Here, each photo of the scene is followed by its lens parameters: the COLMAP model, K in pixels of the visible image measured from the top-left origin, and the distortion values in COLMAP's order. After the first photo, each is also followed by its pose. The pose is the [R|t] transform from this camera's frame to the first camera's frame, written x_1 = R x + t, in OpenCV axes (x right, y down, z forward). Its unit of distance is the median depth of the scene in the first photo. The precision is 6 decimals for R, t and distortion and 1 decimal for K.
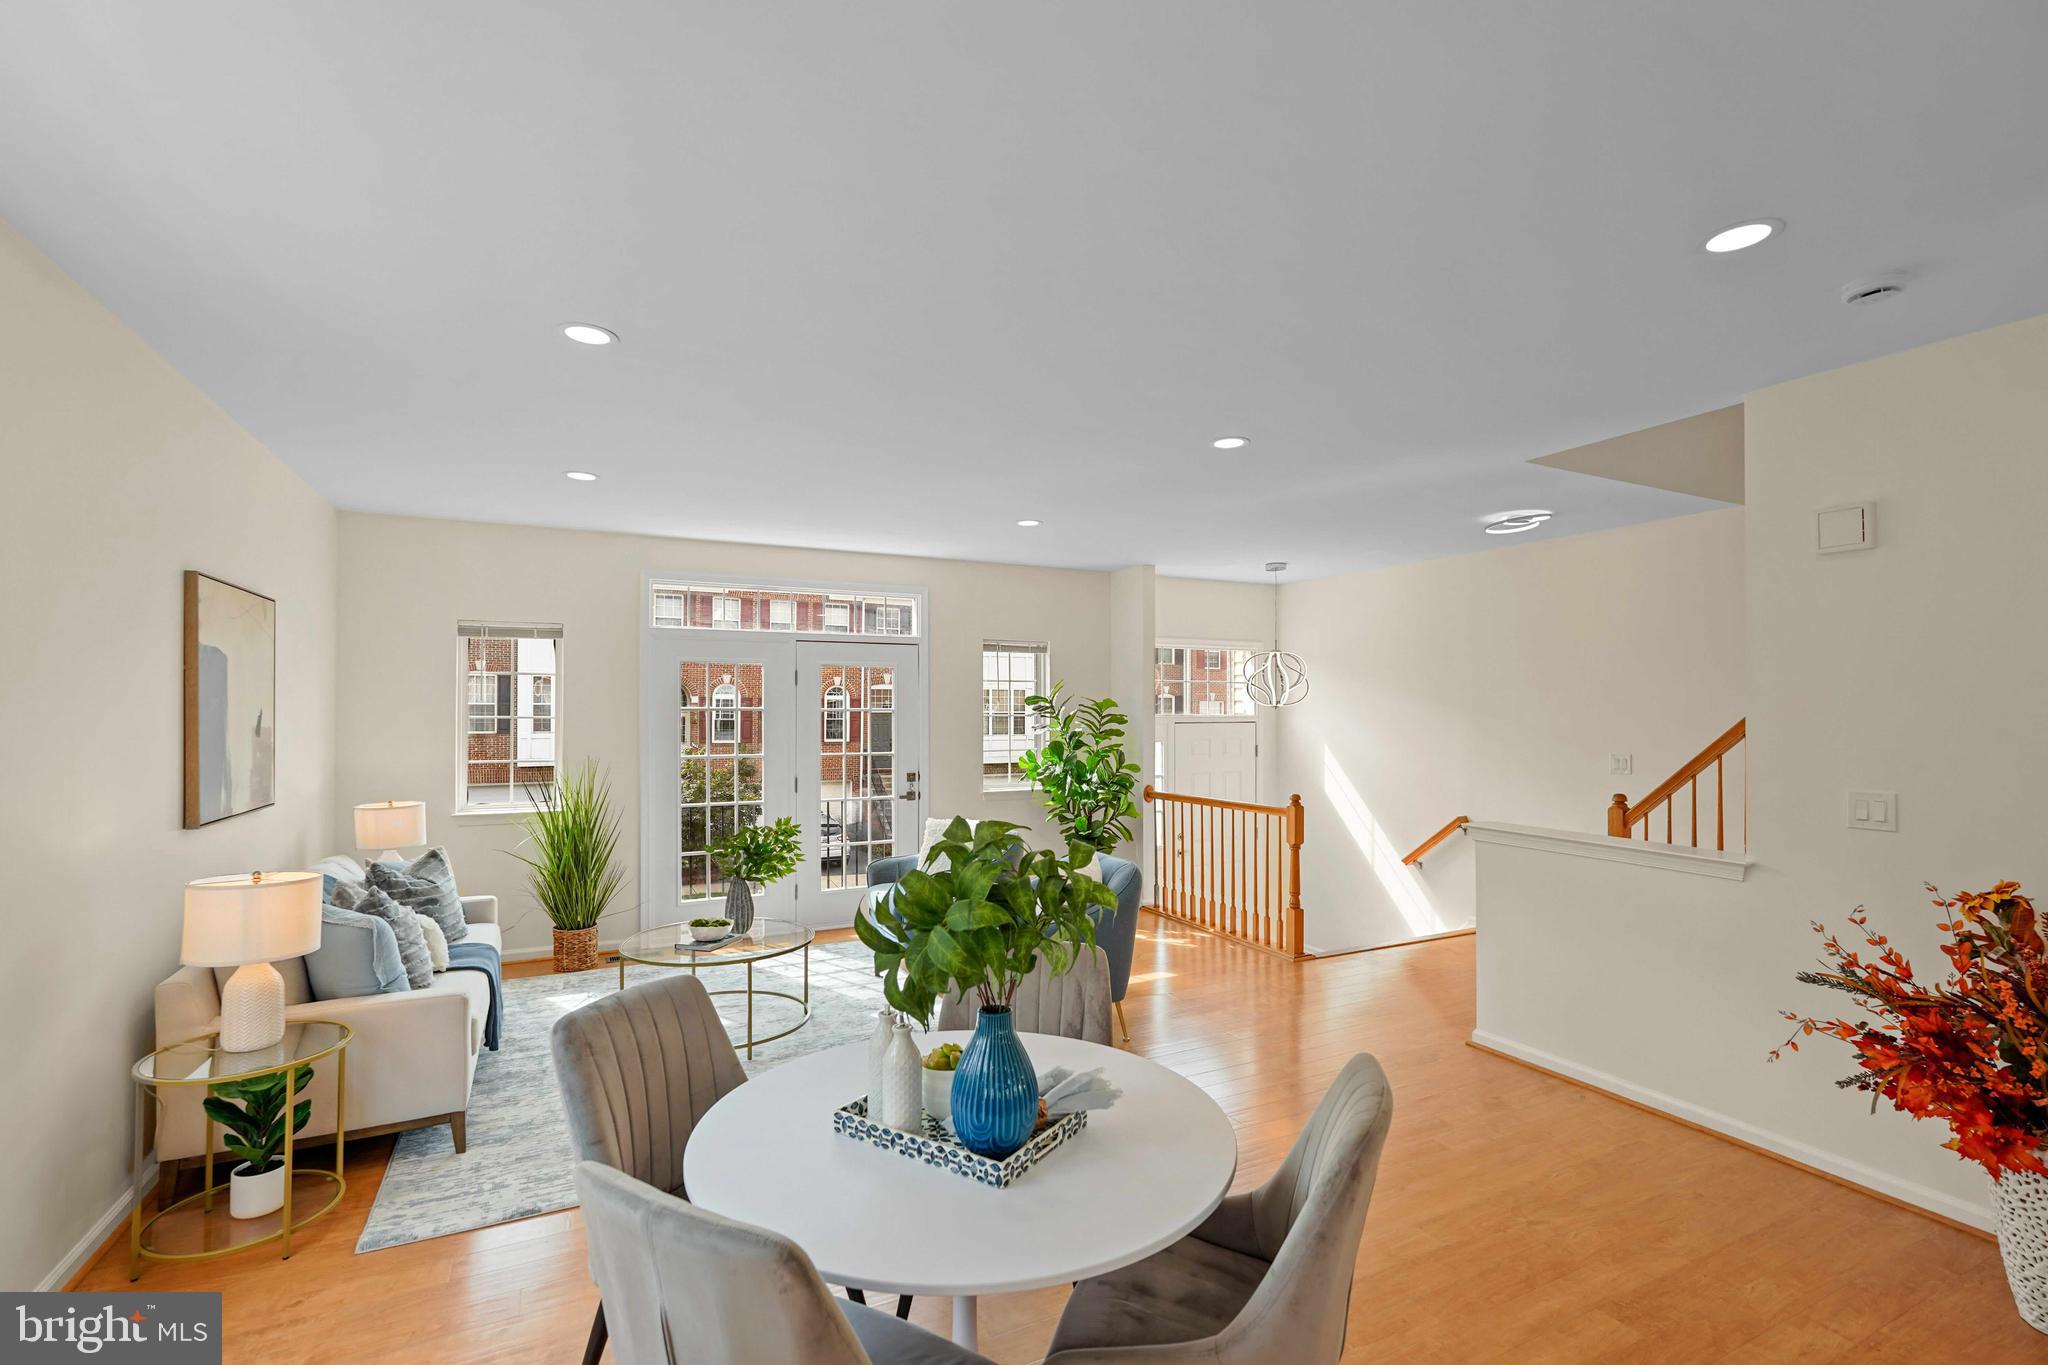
lens RADIAL K [[921.4, 0, 1036.0], [0, 921.4, 697.1], [0, 0, 1]] dist [-0.002865, 0.003330]
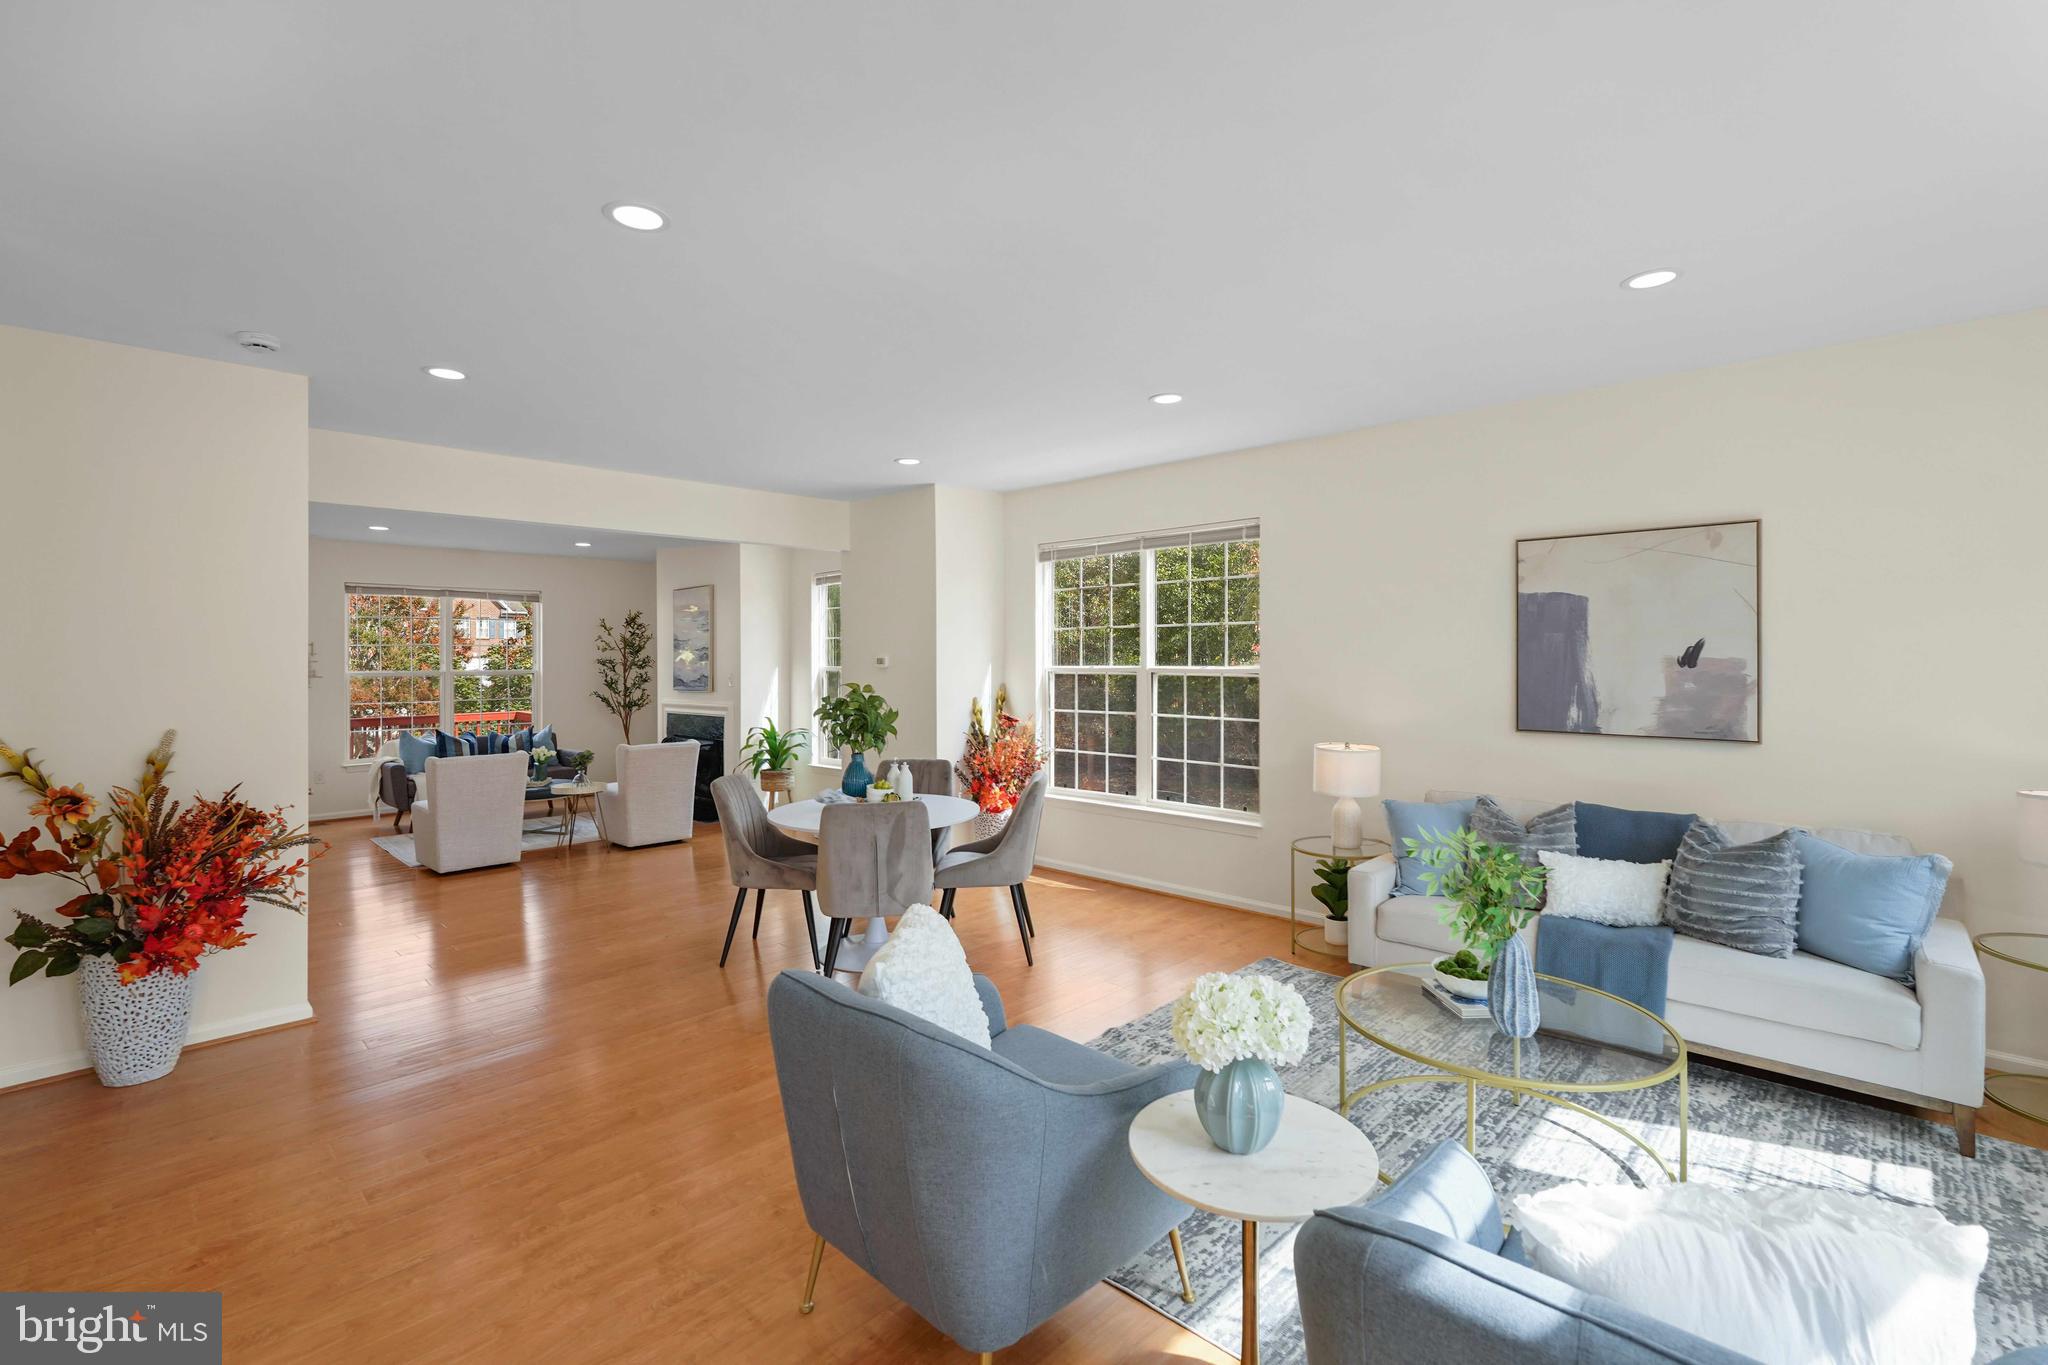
lens RADIAL K [[921.4, 0, 1025.8], [0, 921.4, 657.0], [0, 0, 1]] dist [-0.002865, 0.003330]
pose [[-0.946792, 0.009793, -0.321696, 0.108911], [0.014102, 0.999839, -0.011069, 0.021341], [0.321536, -0.015017, -0.946778, 1.108863]]
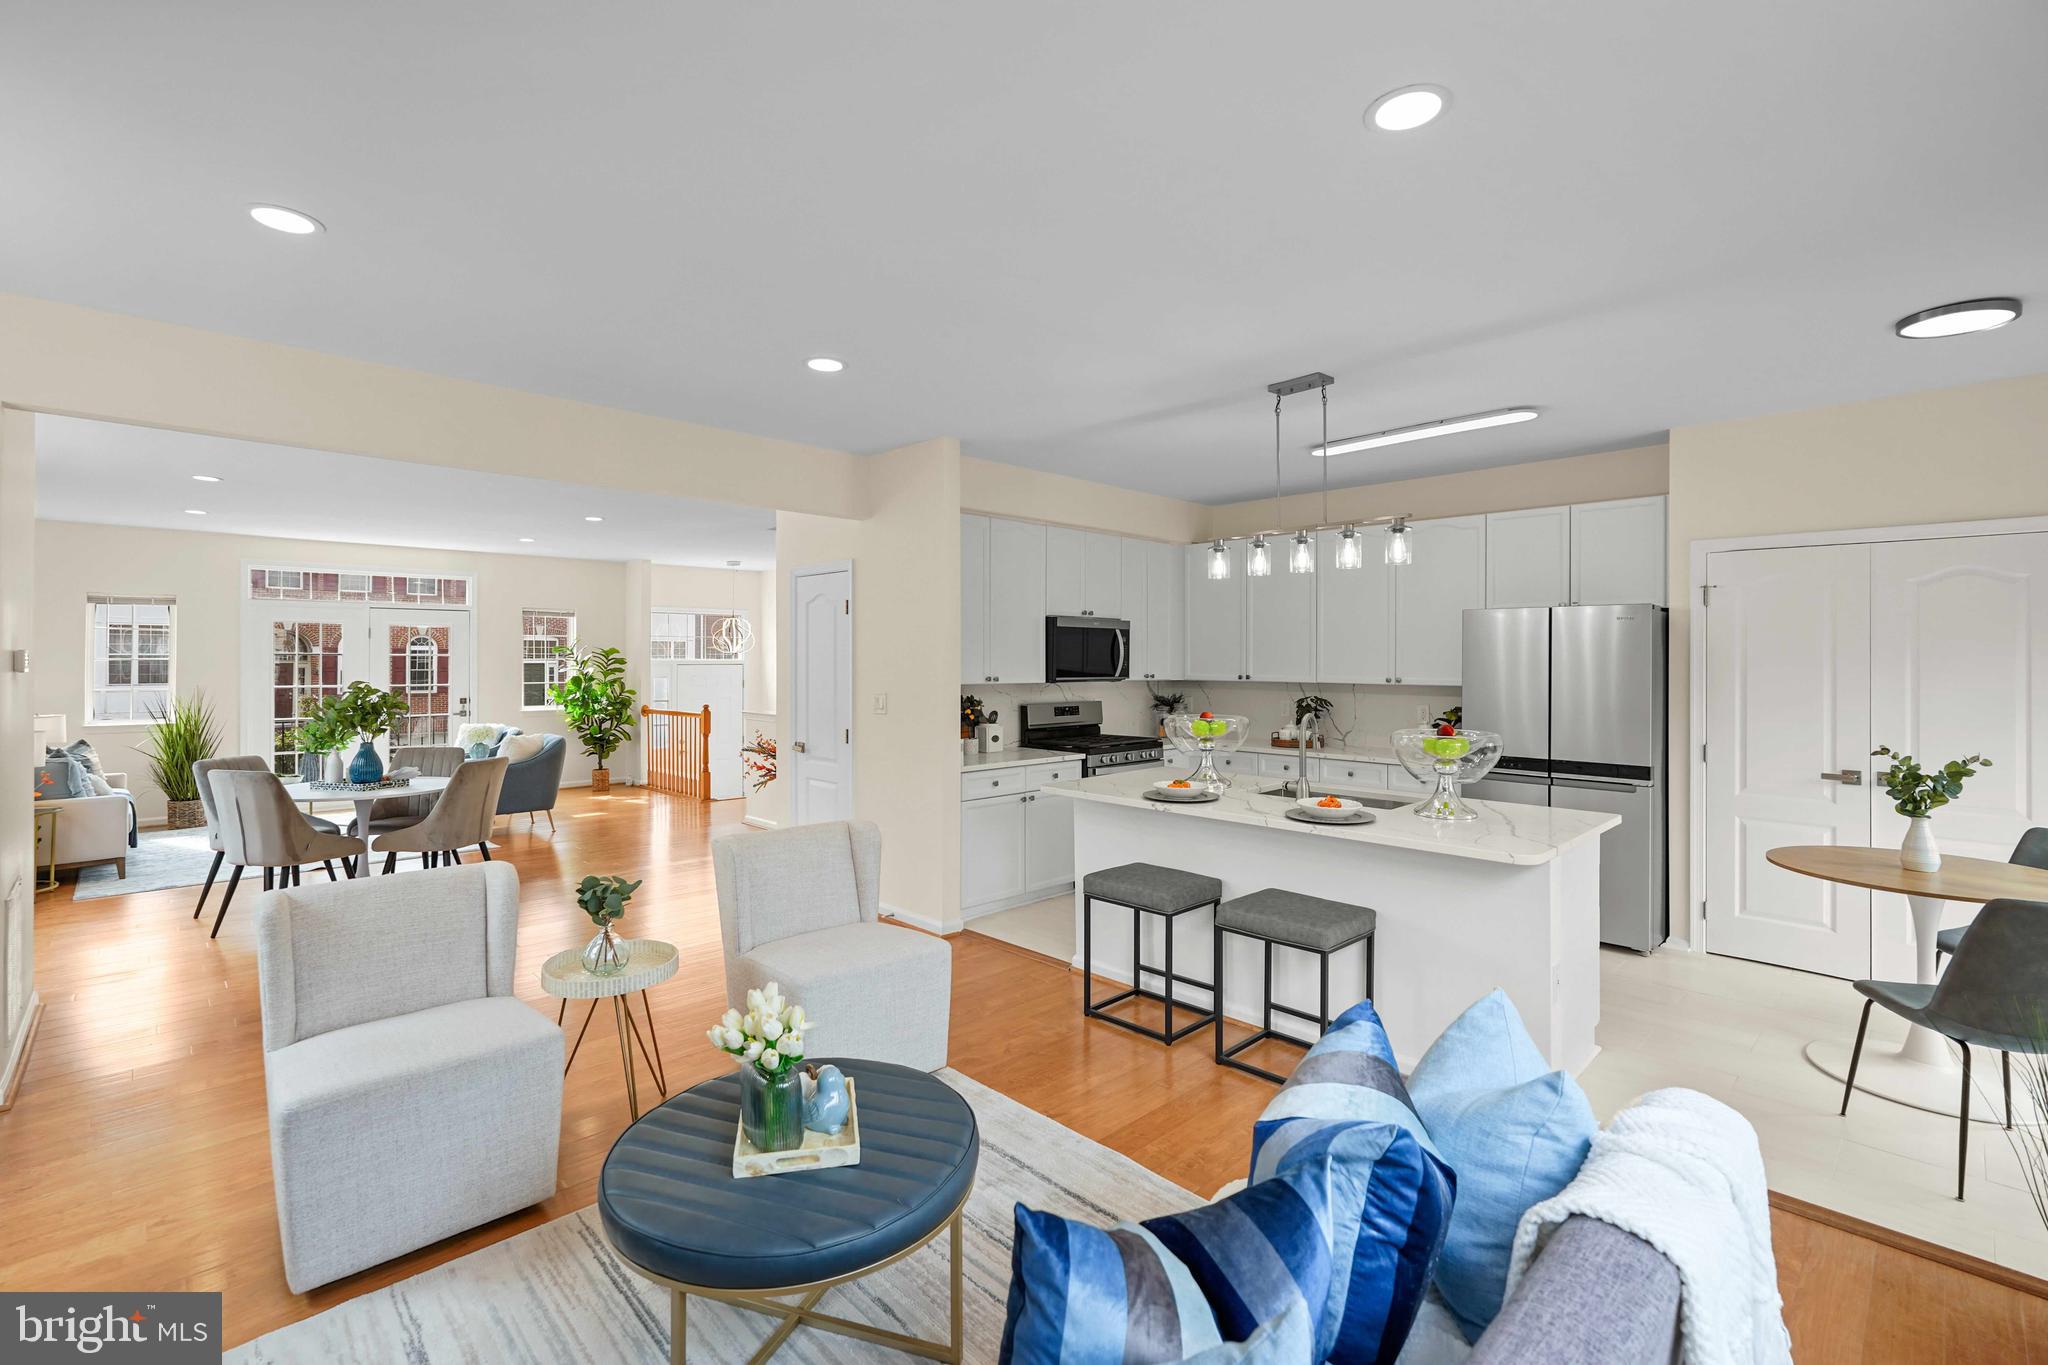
lens RADIAL K [[921.4, 0, 1027.6], [0, 921.4, 643.4], [0, 0, 1]] dist [-0.002865, 0.003330]
pose [[0.957226, 0.003873, 0.289314, 0.344120], [-0.002039, 0.999976, -0.006638, 0.003510], [-0.289333, 0.005764, 0.957211, -0.762946]]
